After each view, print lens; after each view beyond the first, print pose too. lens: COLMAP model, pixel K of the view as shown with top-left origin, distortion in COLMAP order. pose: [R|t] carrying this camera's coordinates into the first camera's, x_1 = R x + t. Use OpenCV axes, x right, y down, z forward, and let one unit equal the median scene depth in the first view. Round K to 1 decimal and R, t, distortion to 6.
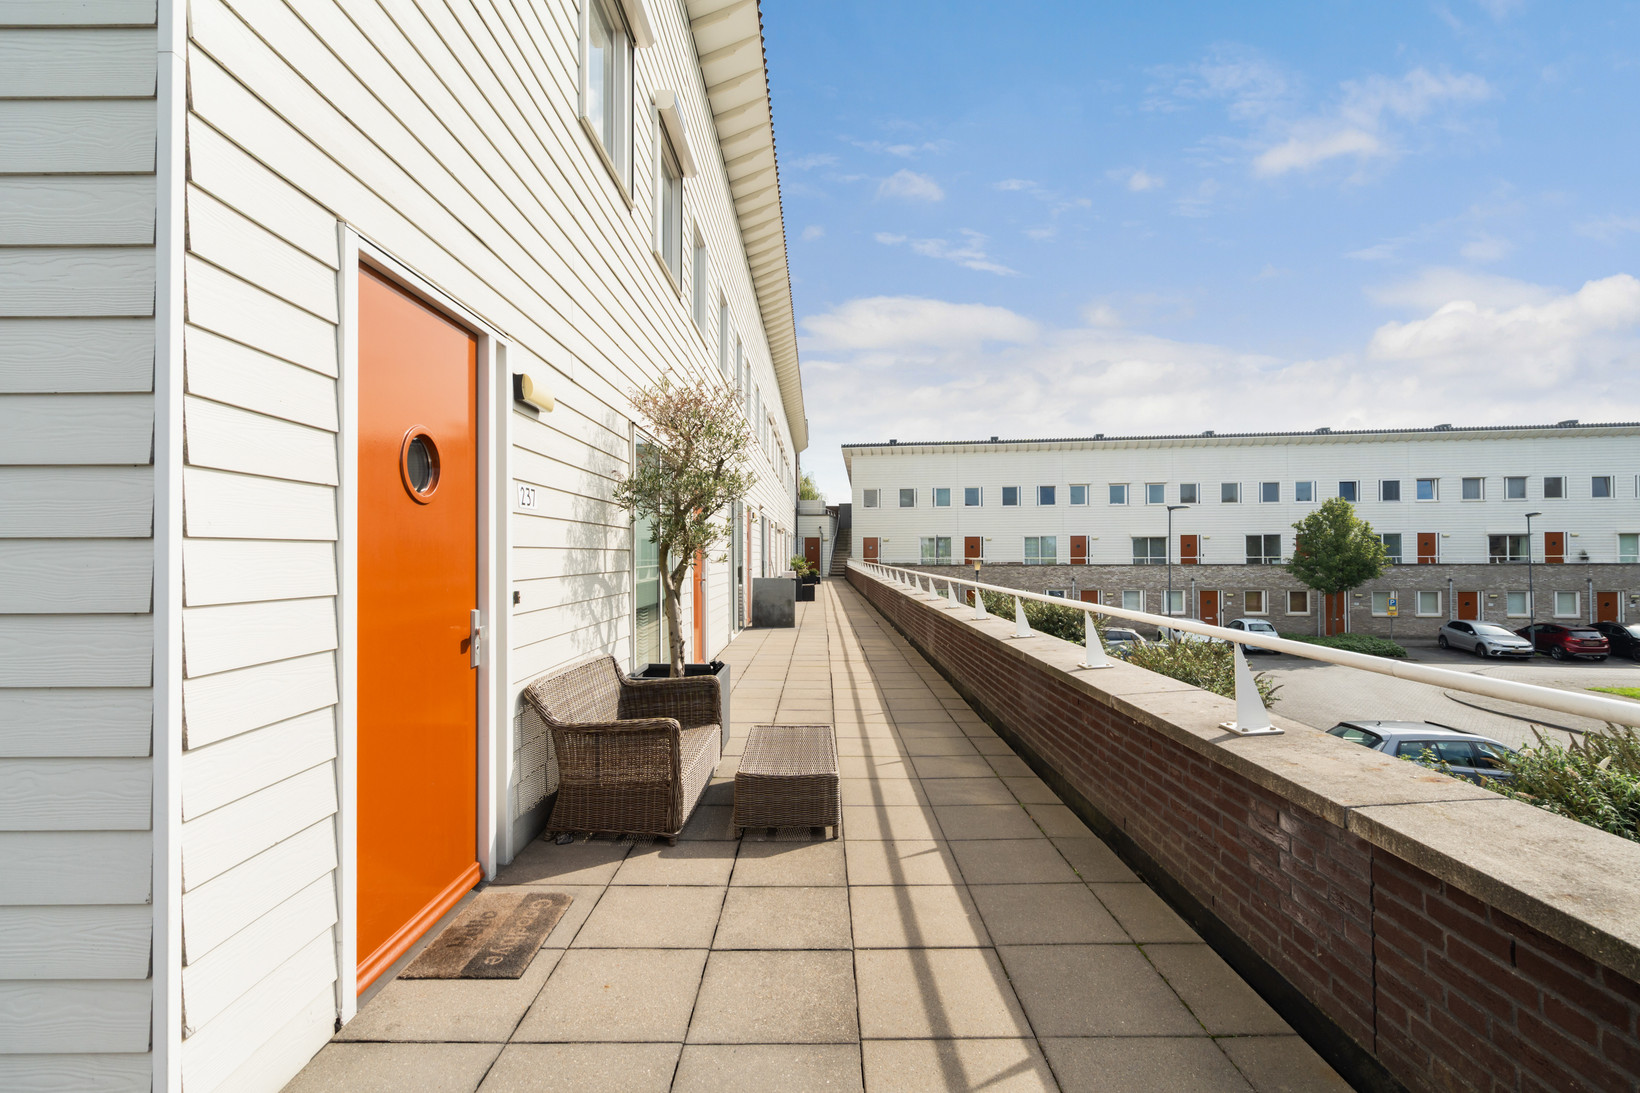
lens RADIAL K [[759.3, 0, 820.0], [0, 759.3, 546.5], [0, 0, 1]] dist [0.000023, -0.000003]
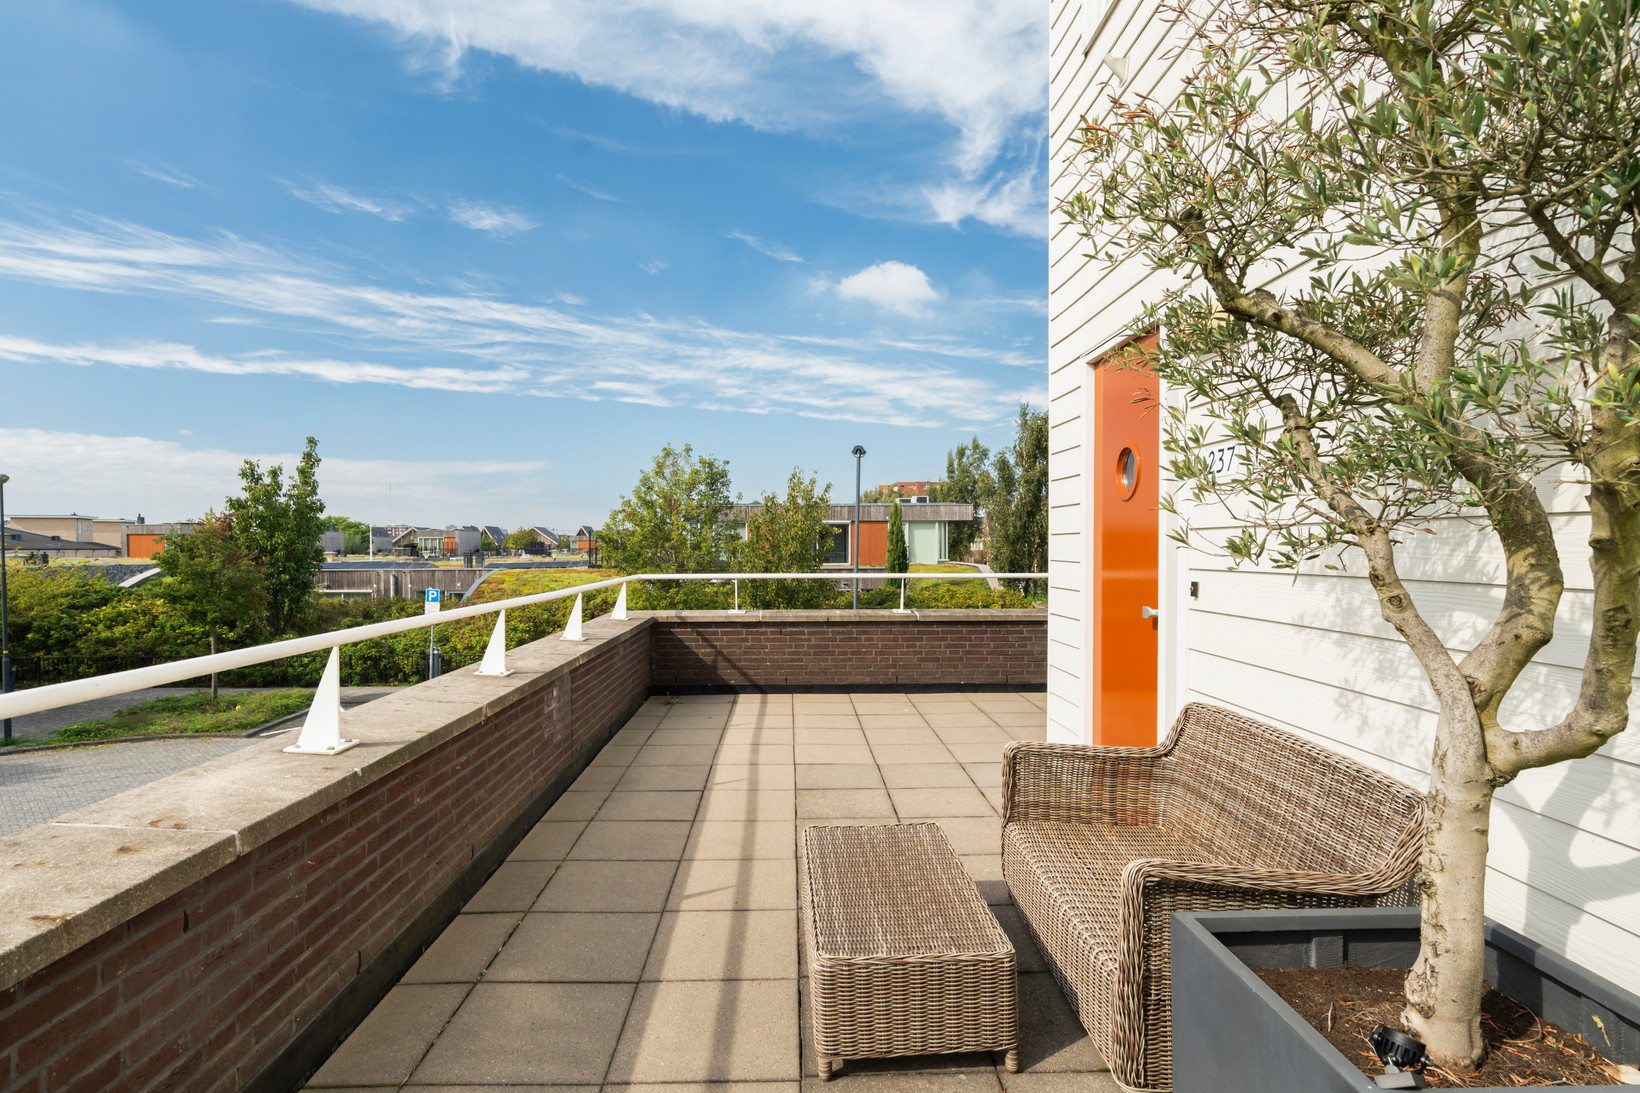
lens RADIAL K [[759.3, 0, 820.0], [0, 759.3, 546.5], [0, 0, 1]] dist [0.000023, -0.000003]
pose [[-0.999326, -0.001323, -0.036675, 0.040172], [-0.000981, 0.999956, -0.009318, 0.030003], [0.036686, -0.009275, -0.999284, 1.851685]]
